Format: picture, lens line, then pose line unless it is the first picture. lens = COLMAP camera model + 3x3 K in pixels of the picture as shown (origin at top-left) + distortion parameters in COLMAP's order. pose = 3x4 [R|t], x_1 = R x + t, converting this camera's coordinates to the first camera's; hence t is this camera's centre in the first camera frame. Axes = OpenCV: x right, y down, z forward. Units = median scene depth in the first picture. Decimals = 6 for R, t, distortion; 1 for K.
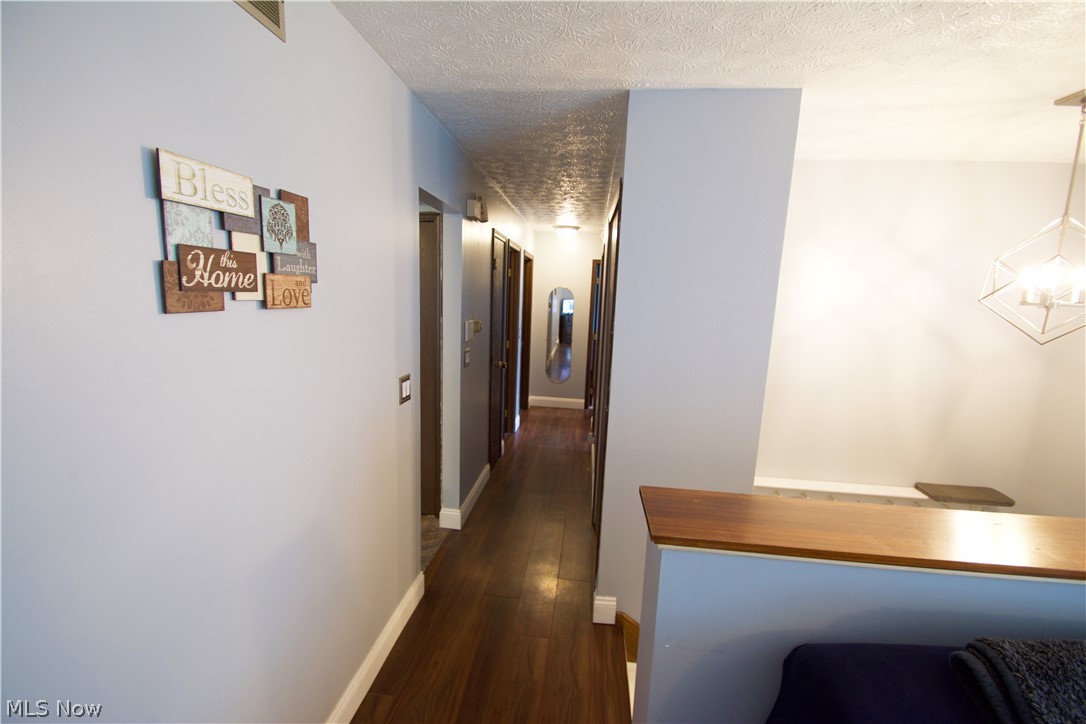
lens RADIAL K [[470.9, 0, 541.3], [0, 470.9, 371.2], [0, 0, 1]] dist [-0.000841, -0.004280]
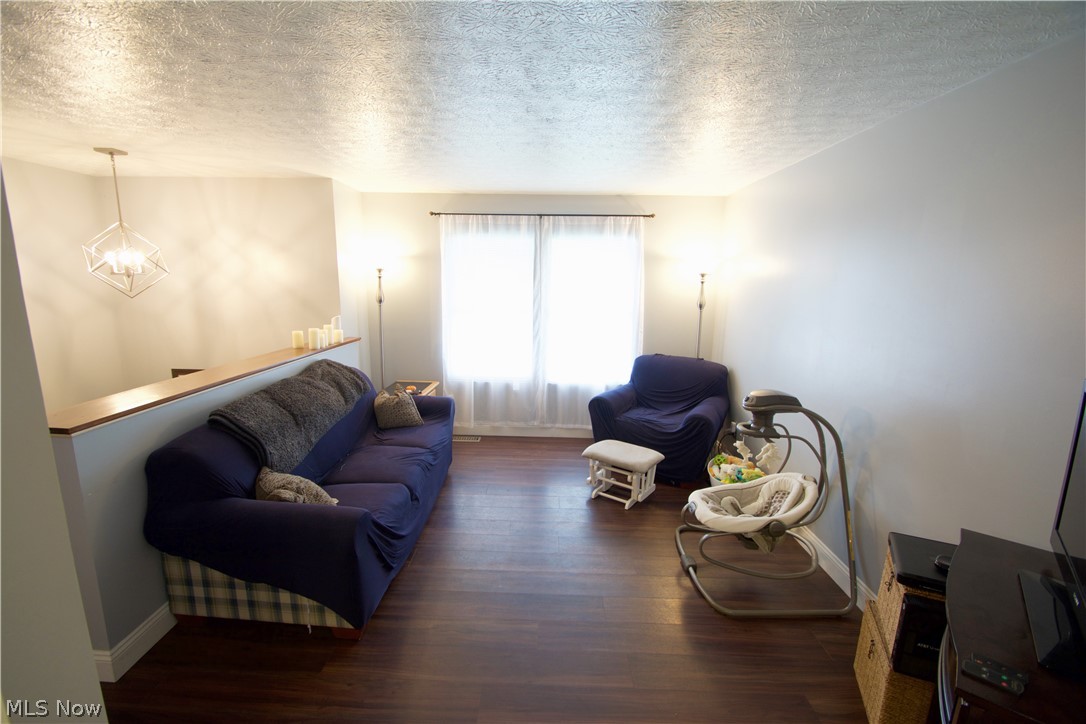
lens RADIAL K [[470.9, 0, 533.3], [0, 470.9, 371.5], [0, 0, 1]] dist [-0.000841, -0.004280]
pose [[-0.095155, -0.230761, 0.968347, -0.776017], [0.138390, 0.960248, 0.242430, -0.012364], [-0.985796, 0.157078, -0.059437, -0.290228]]
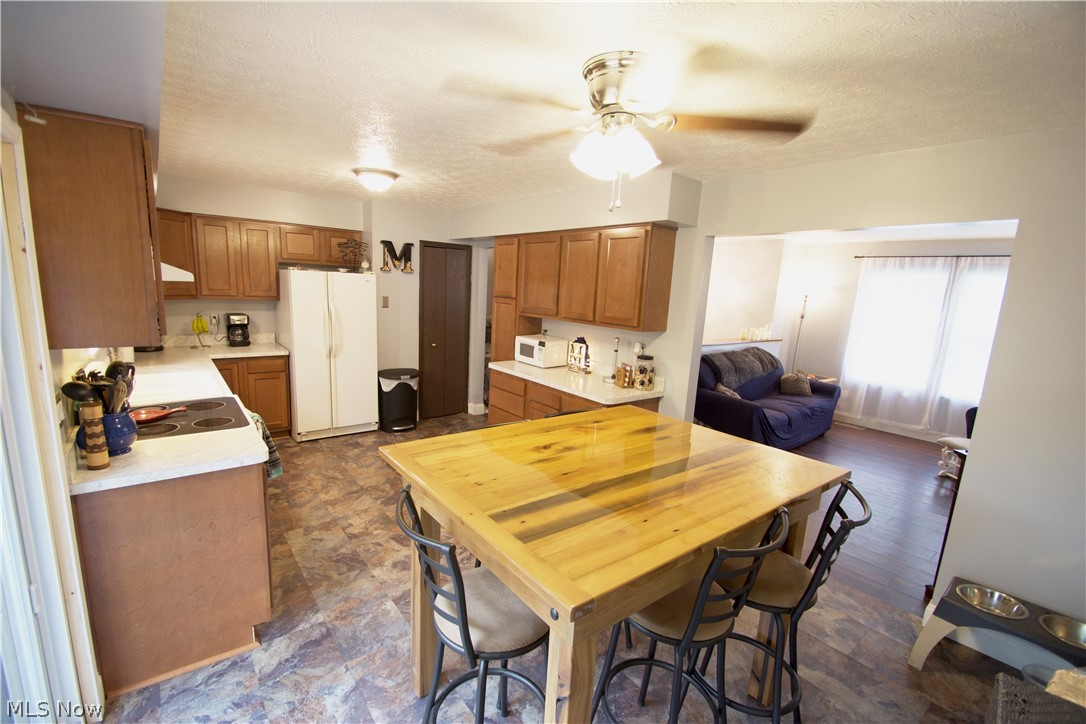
lens RADIAL K [[470.9, 0, 536.0], [0, 470.9, 368.3], [0, 0, 1]] dist [-0.000841, -0.004280]
pose [[0.701878, -0.122524, 0.701680, -2.199212], [0.087679, 0.992465, 0.085595, 0.018977], [-0.706880, 0.001445, 0.707332, -0.798702]]
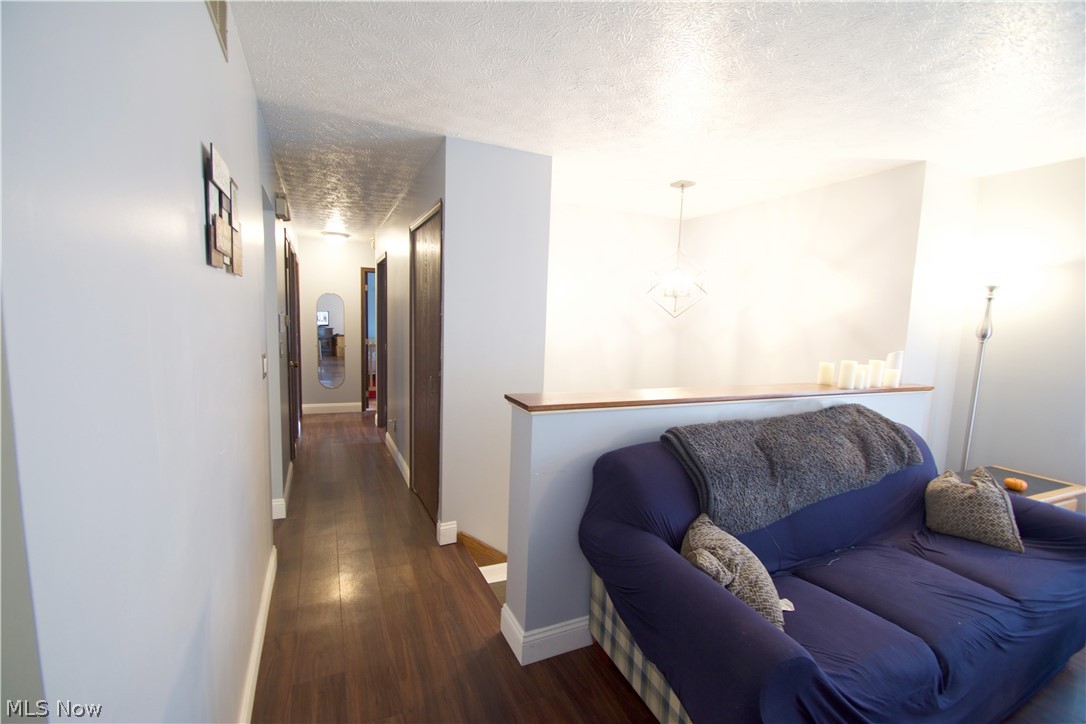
lens RADIAL K [[470.9, 0, 540.5], [0, 470.9, 373.6], [0, 0, 1]] dist [-0.000841, -0.004280]
pose [[0.854885, -0.069009, 0.514208, -0.325973], [0.084867, 0.996365, -0.007377, 0.126528], [-0.511830, 0.049946, 0.857634, -0.284473]]
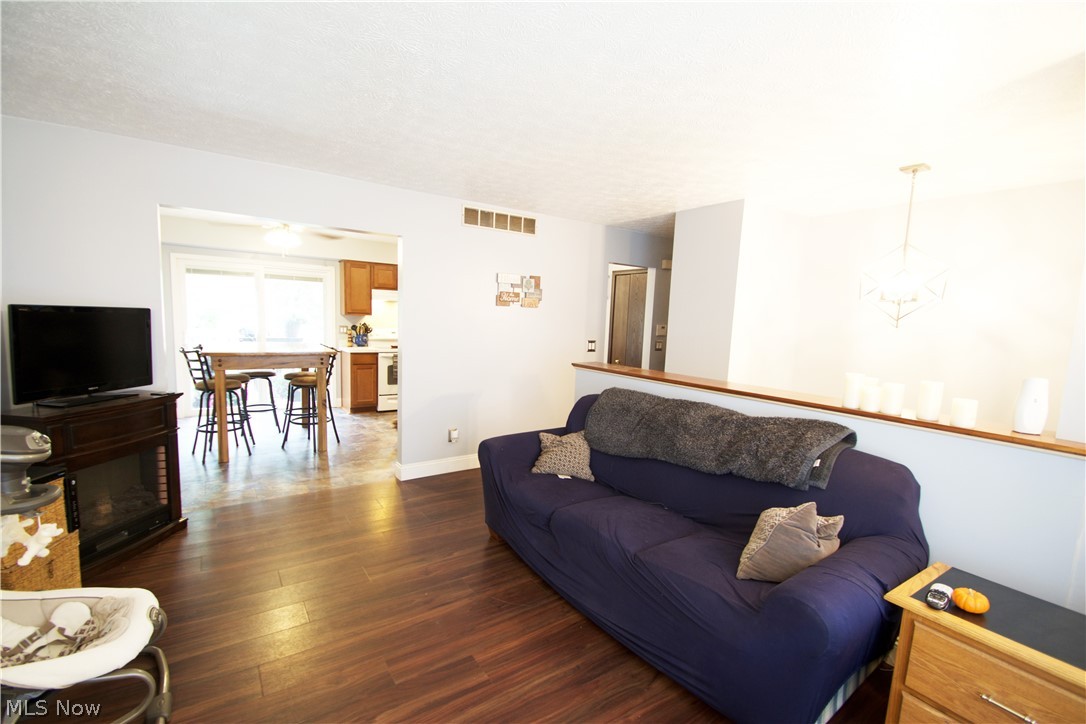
lens RADIAL K [[470.9, 0, 542.8], [0, 470.9, 362.9], [0, 0, 1]] dist [-0.000841, -0.004280]
pose [[0.669064, 0.062774, -0.740549, 1.484908], [-0.132905, 0.990471, -0.036117, 0.270620], [0.731225, 0.122587, 0.671031, -0.867782]]
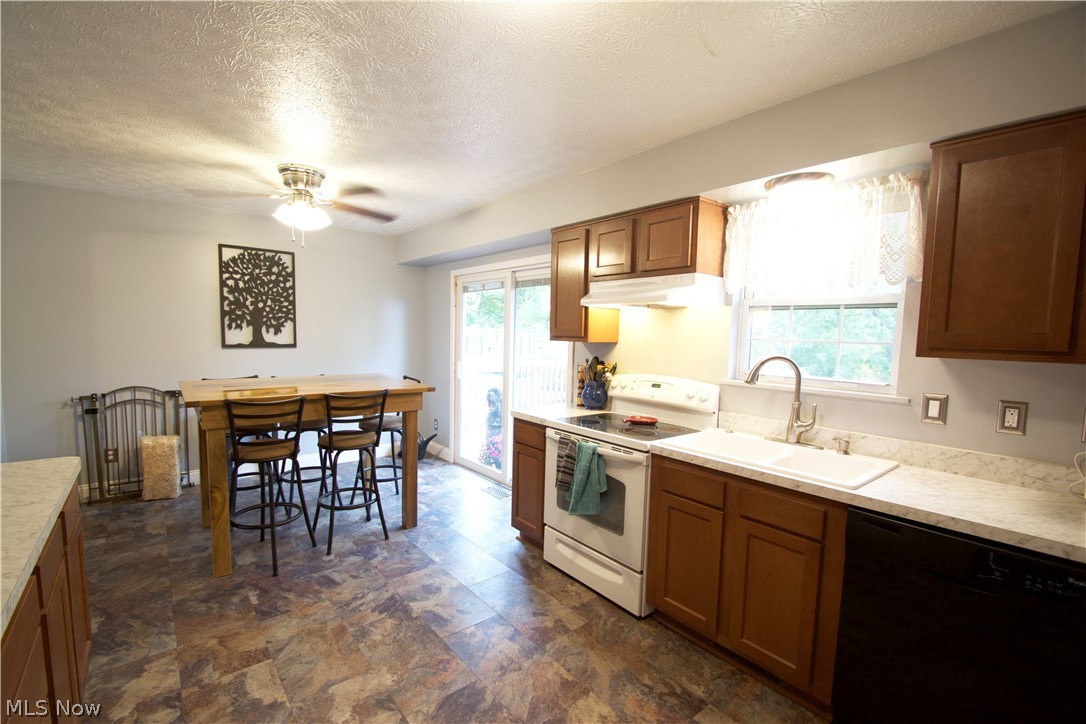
lens RADIAL K [[470.9, 0, 535.8], [0, 470.9, 370.7], [0, 0, 1]] dist [-0.000841, -0.004280]
pose [[-0.691261, 0.010305, -0.722531, -0.784505], [-0.162028, 0.972227, 0.168882, -0.184323], [0.704205, 0.233812, -0.670393, 1.490489]]
